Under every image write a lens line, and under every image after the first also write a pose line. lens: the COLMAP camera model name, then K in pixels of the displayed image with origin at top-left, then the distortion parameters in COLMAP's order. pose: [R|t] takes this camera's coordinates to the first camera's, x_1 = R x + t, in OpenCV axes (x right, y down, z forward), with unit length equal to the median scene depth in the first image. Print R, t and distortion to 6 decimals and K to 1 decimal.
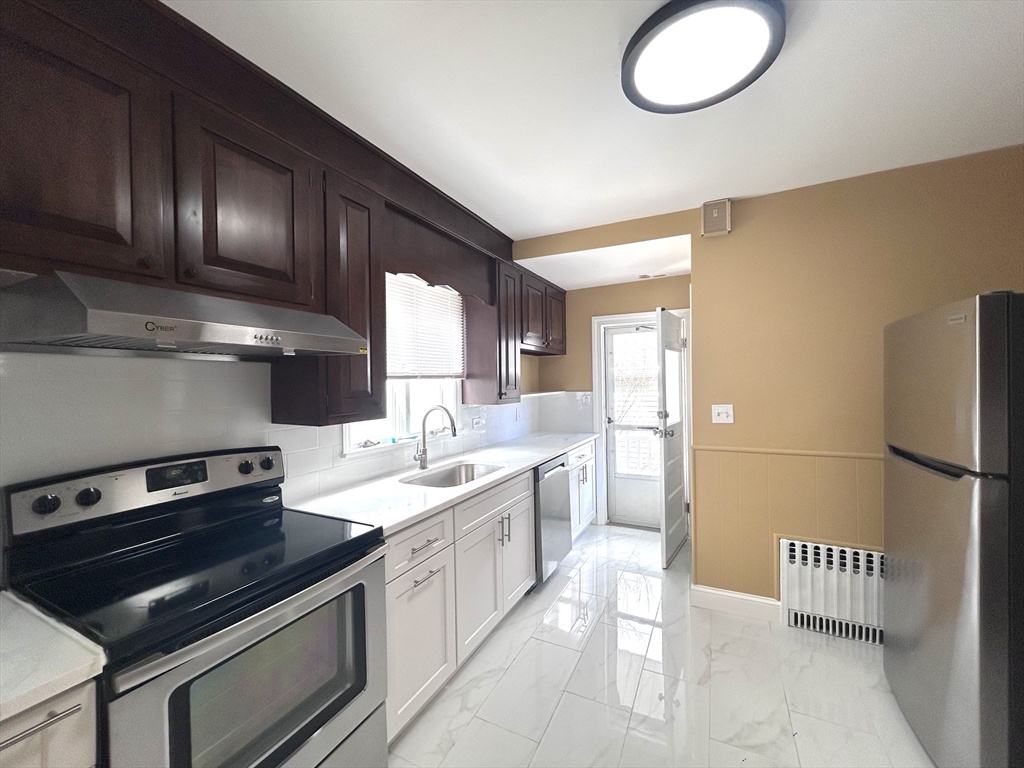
lens RADIAL K [[412.1, 0, 508.4], [0, 412.1, 382.5], [0, 0, 1]] dist [-0.004725, 0.001032]
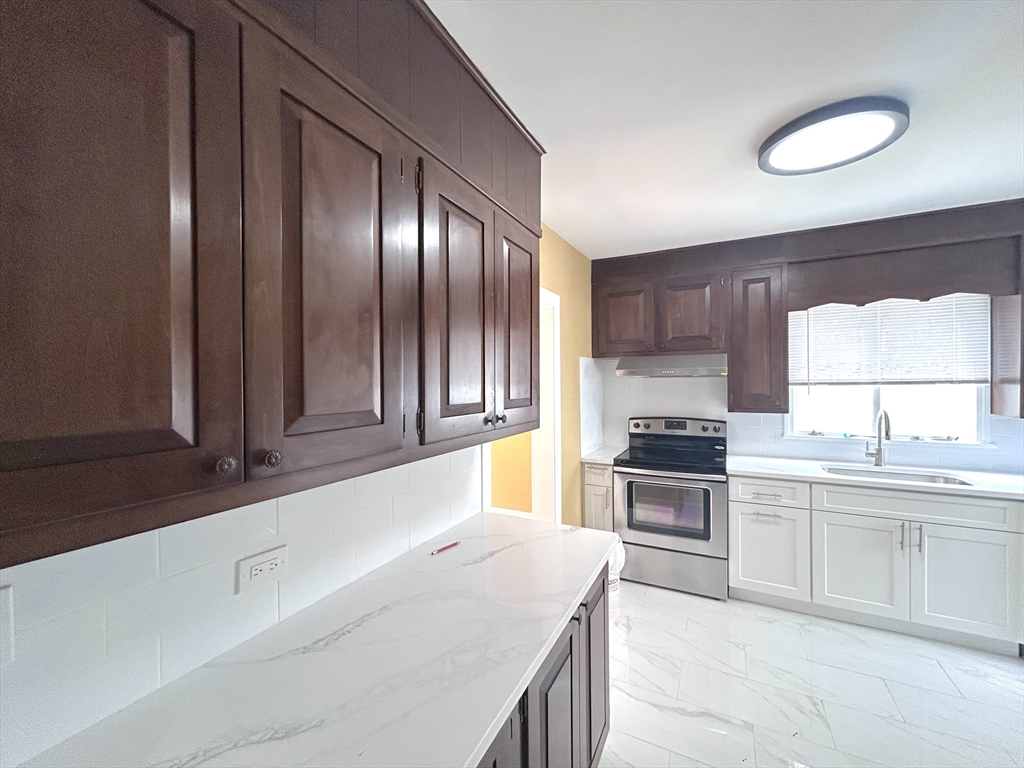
lens RADIAL K [[412.1, 0, 508.4], [0, 412.1, 382.5], [0, 0, 1]] dist [-0.004725, 0.001032]
pose [[-0.017543, 0.020715, -0.999631, 1.332266], [0.009080, 0.999747, 0.020558, -0.069333], [0.999805, -0.008716, -0.017726, 0.041785]]
